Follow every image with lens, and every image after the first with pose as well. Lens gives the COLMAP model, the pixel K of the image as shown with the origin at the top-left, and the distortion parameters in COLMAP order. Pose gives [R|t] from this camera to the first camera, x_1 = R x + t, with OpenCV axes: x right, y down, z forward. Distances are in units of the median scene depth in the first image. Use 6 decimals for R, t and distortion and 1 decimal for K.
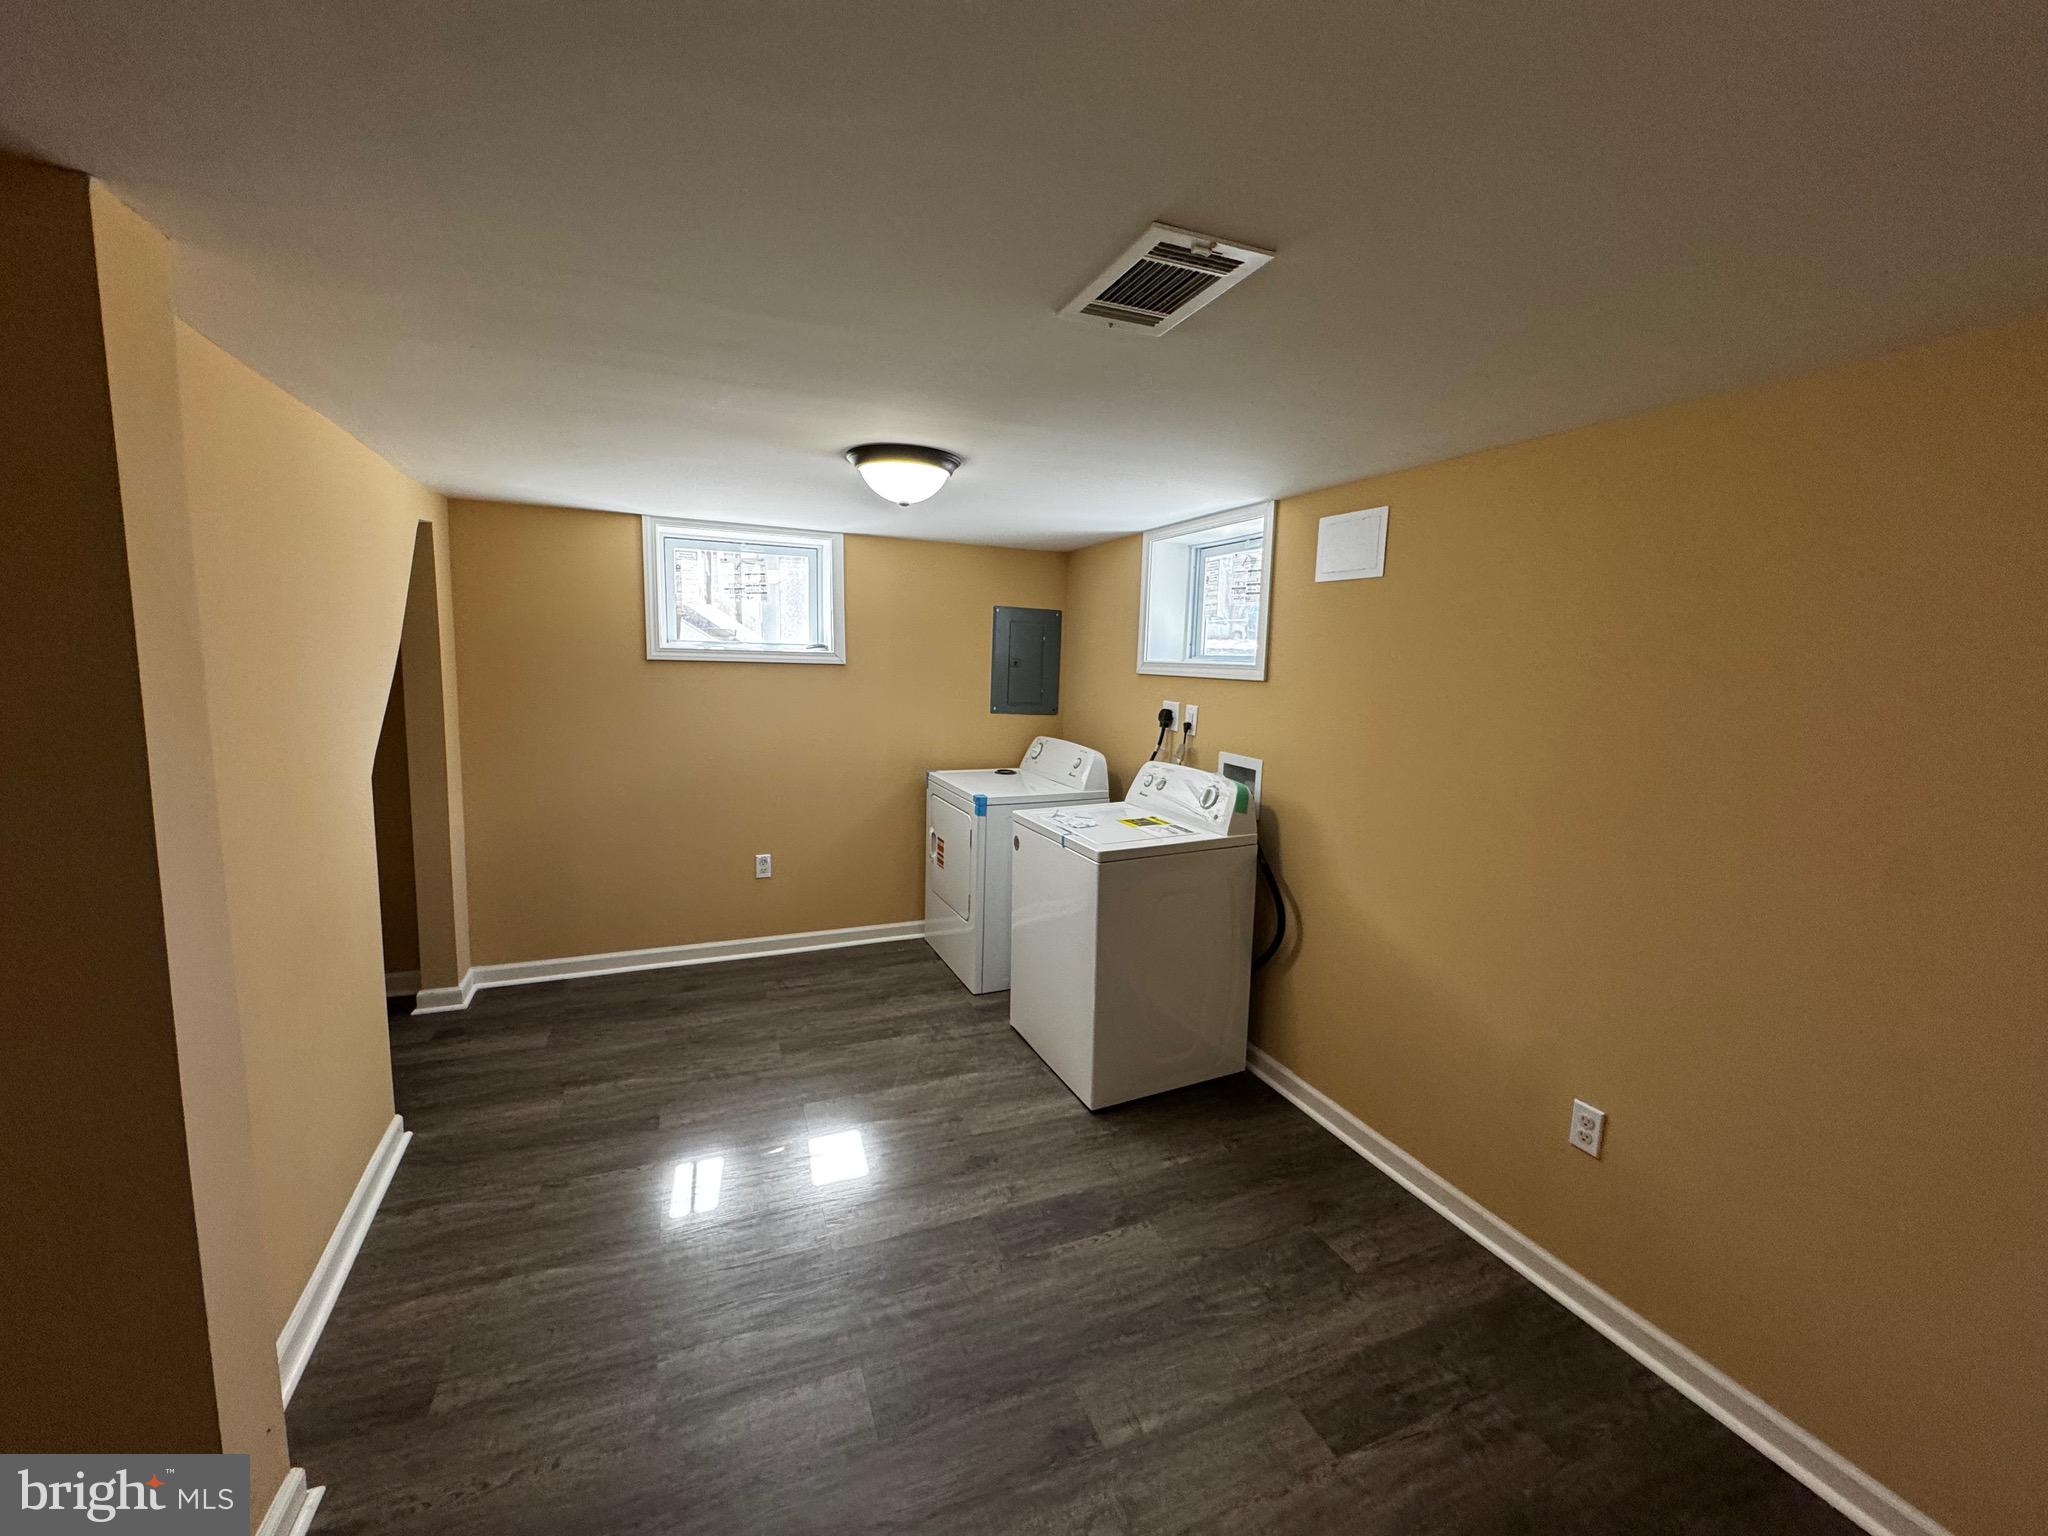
lens RADIAL K [[822.4, 0, 1024.0], [0, 822.4, 774.1], [0, 0, 1]] dist [0.001886, 0.000097]
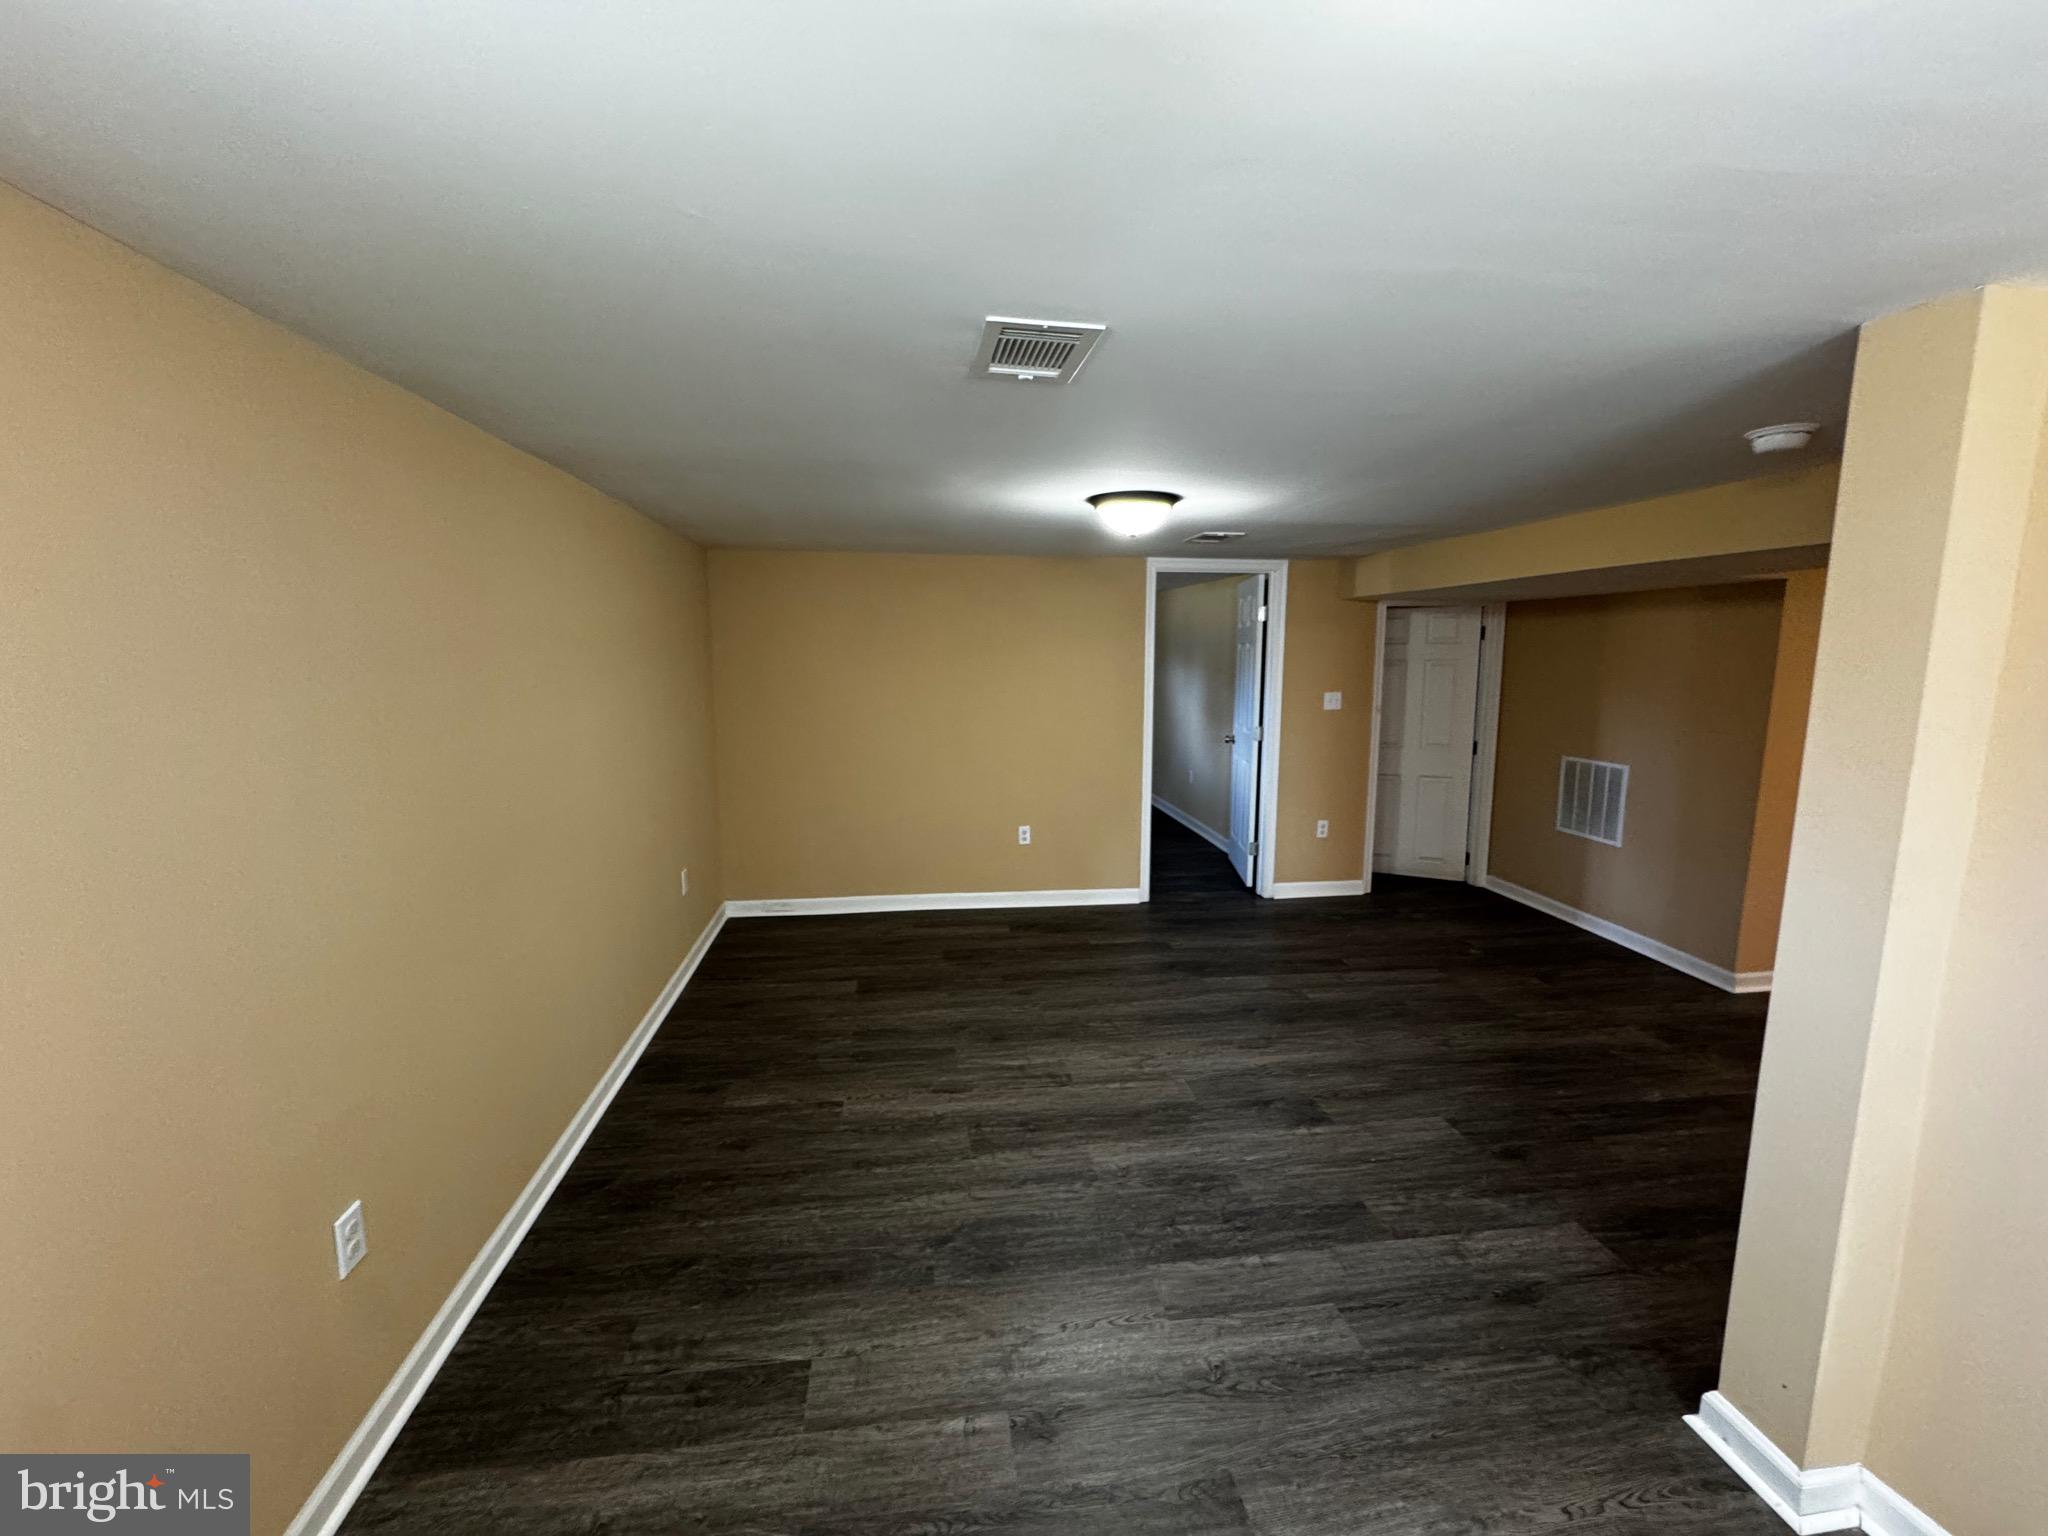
lens RADIAL K [[822.4, 0, 1016.8], [0, 822.4, 766.1], [0, 0, 1]] dist [0.001886, 0.000097]
pose [[-0.965477, -0.066266, 0.251920, -0.118515], [0.008348, 0.958734, 0.284181, -0.262682], [-0.260356, 0.276473, -0.925082, 1.680031]]
